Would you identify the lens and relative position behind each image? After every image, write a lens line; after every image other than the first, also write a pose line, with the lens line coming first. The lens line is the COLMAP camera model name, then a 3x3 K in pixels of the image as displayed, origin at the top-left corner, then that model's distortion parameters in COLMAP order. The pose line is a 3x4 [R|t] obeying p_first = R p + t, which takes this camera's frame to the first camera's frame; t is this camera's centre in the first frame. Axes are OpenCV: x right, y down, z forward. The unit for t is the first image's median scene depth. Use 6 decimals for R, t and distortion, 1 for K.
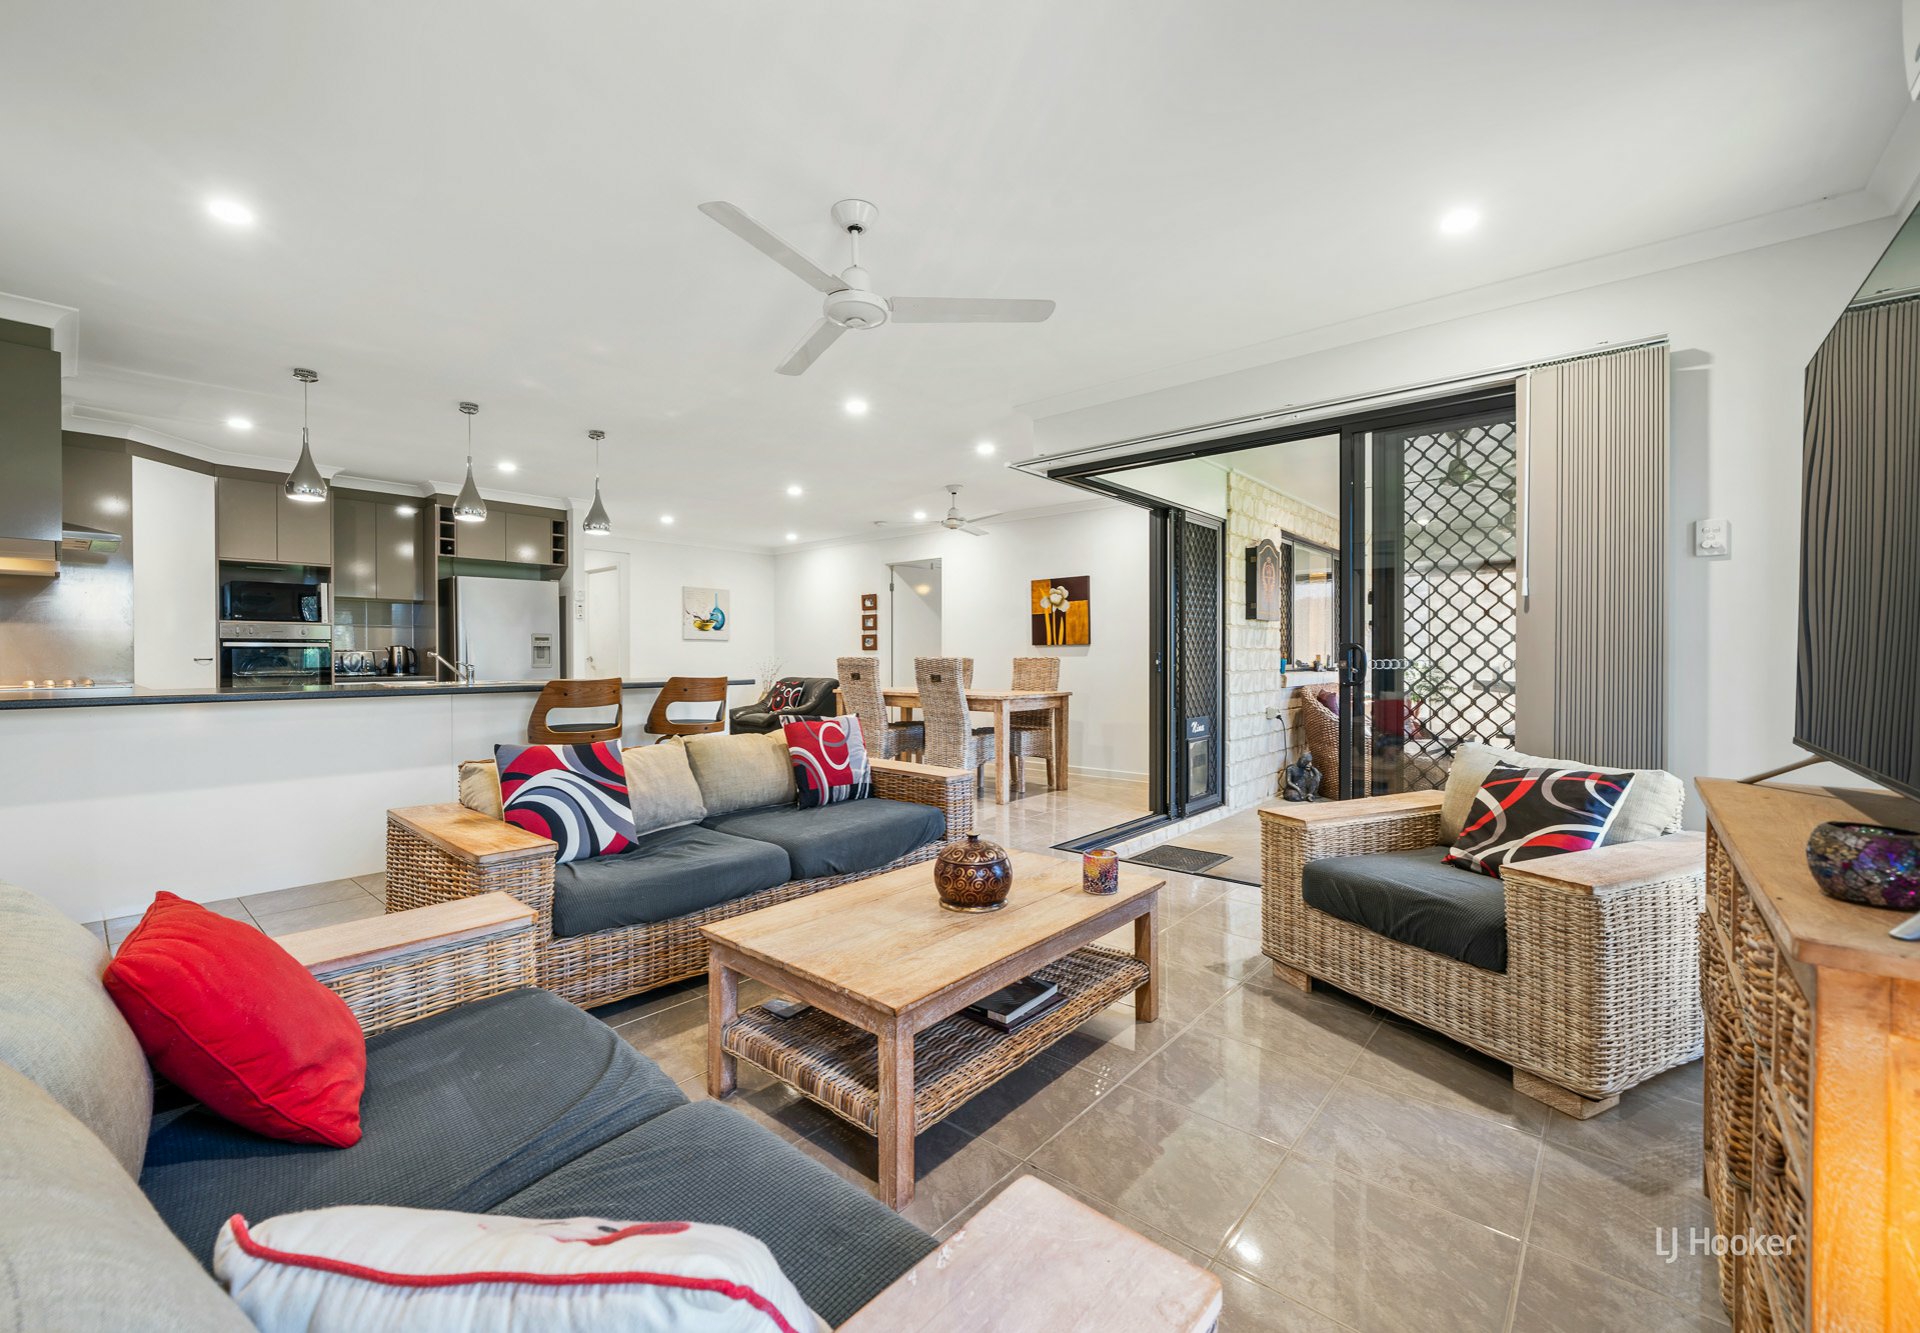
lens RADIAL K [[775.7, 0, 958.0], [0, 775.7, 662.9], [0, 0, 1]] dist [-0.006508, 0.000665]
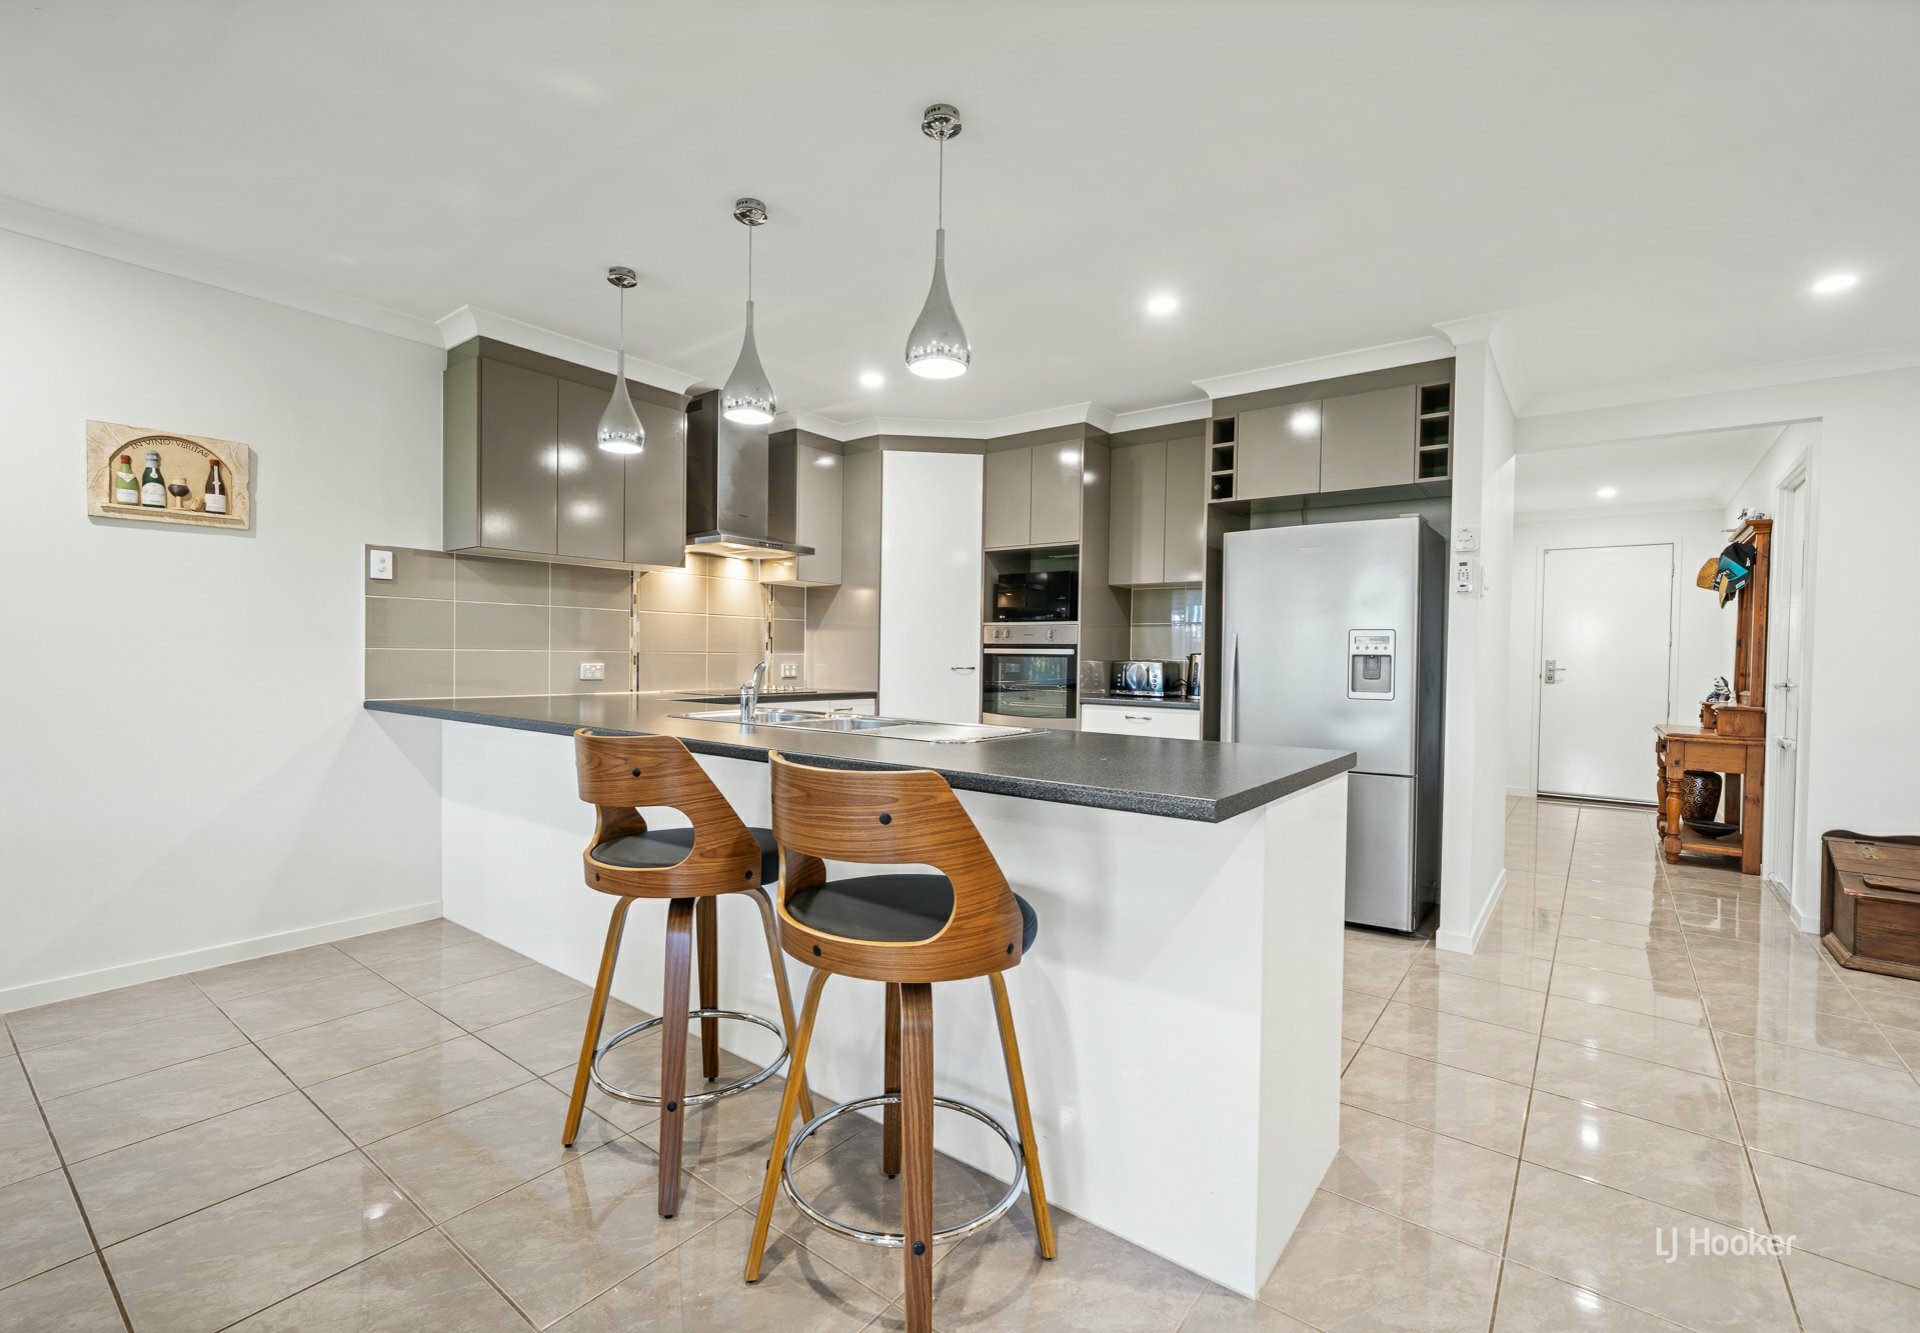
lens RADIAL K [[849.3, 0, 944.2], [0, 849.3, 674.3], [0, 0, 1]] dist [0.000406, -0.000005]
pose [[0.041653, 0.027418, -0.998756, -0.021933], [-0.023725, 0.999369, 0.026445, -0.021432], [0.998850, 0.022594, 0.042277, 0.897419]]
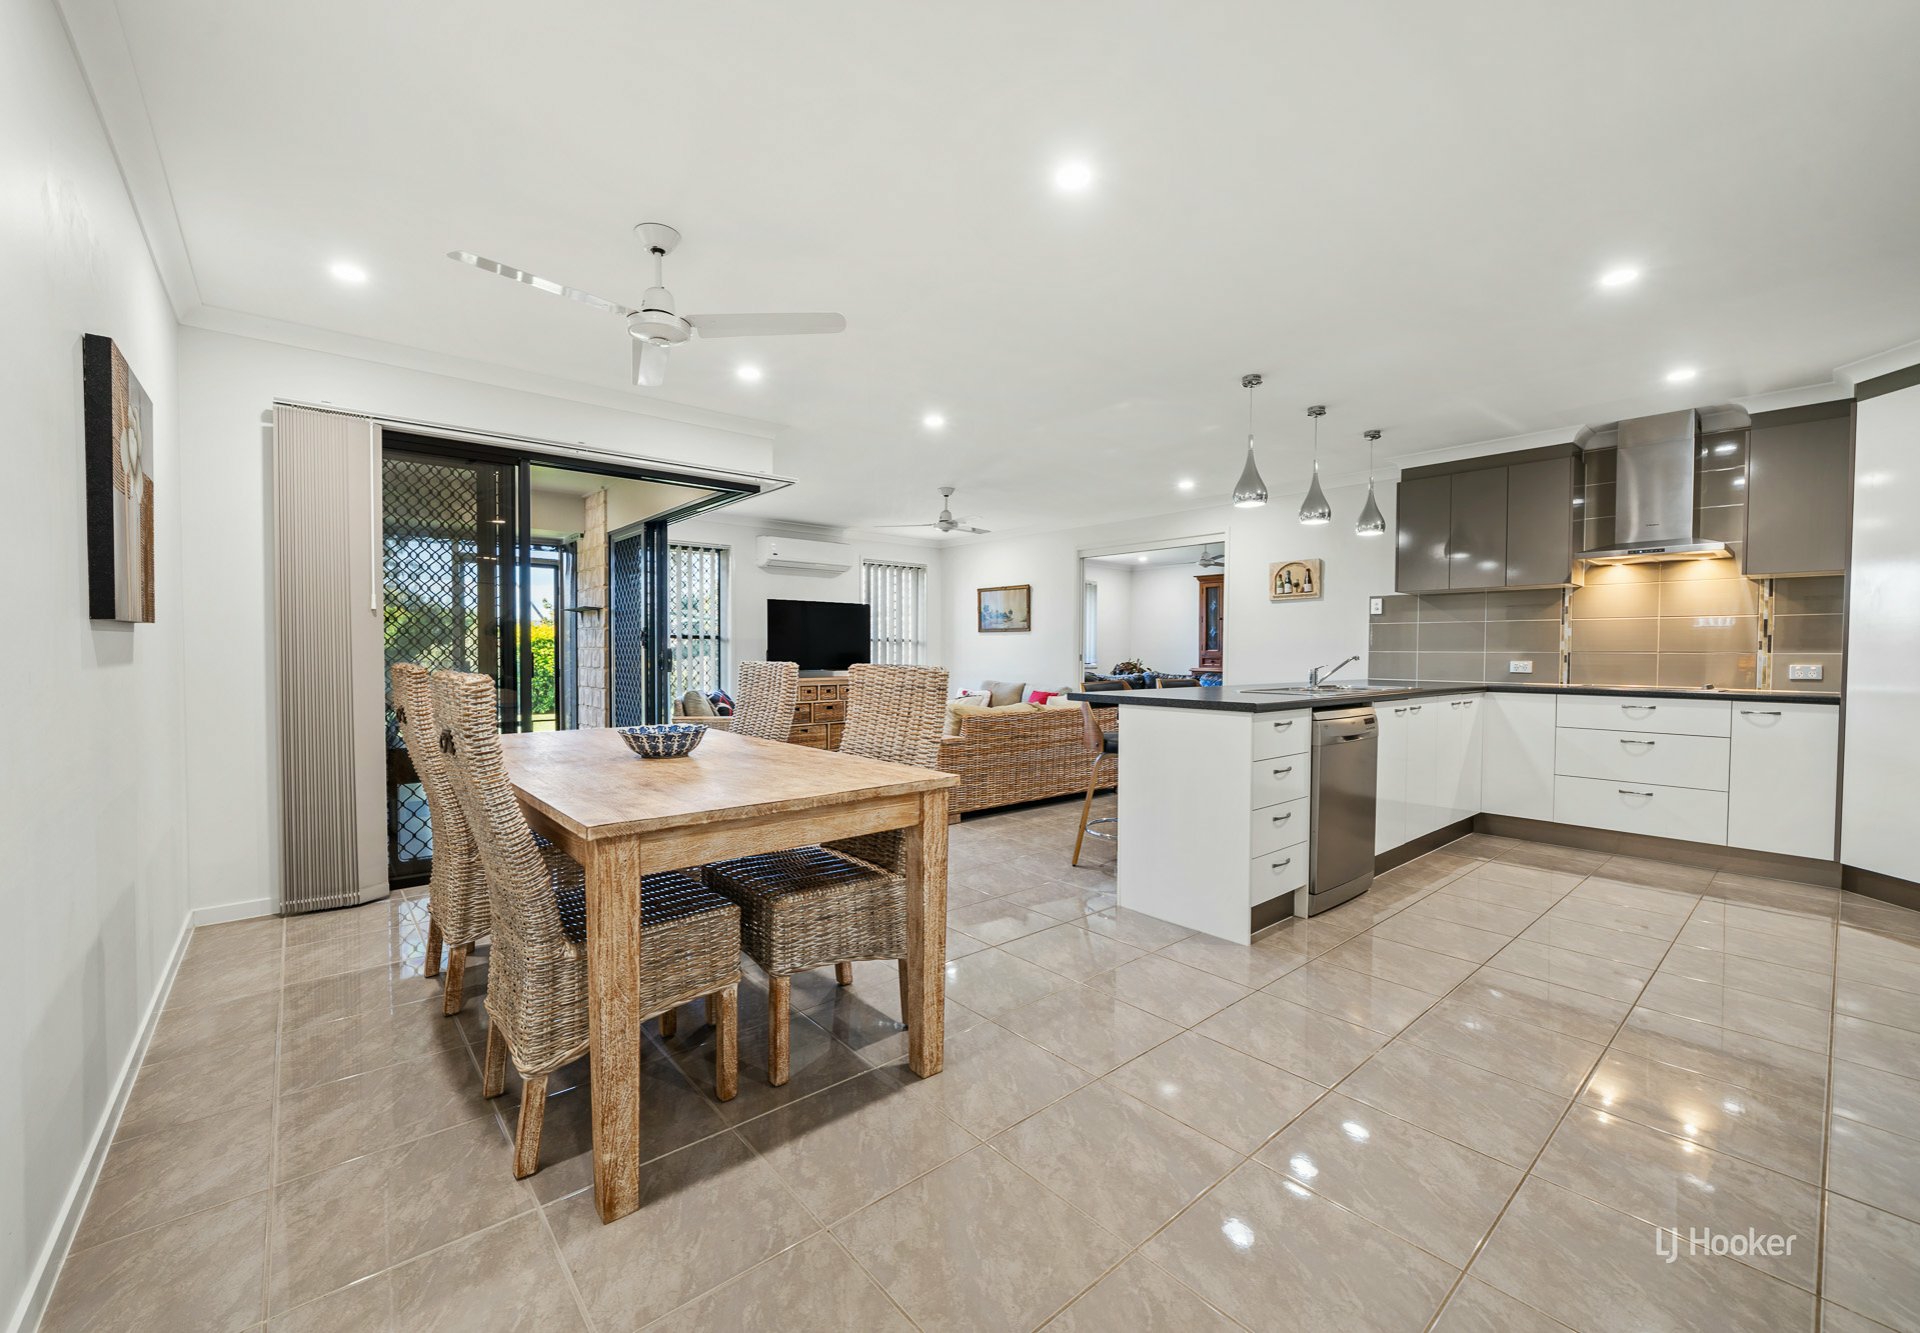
lens RADIAL K [[775.7, 0, 947.0], [0, 775.7, 671.3], [0, 0, 1]] dist [-0.006508, 0.000665]
pose [[-0.986404, -0.006626, 0.164204, -0.259023], [-0.001160, 0.999443, 0.033364, -0.021695], [-0.164334, 0.032720, -0.985862, 1.643718]]
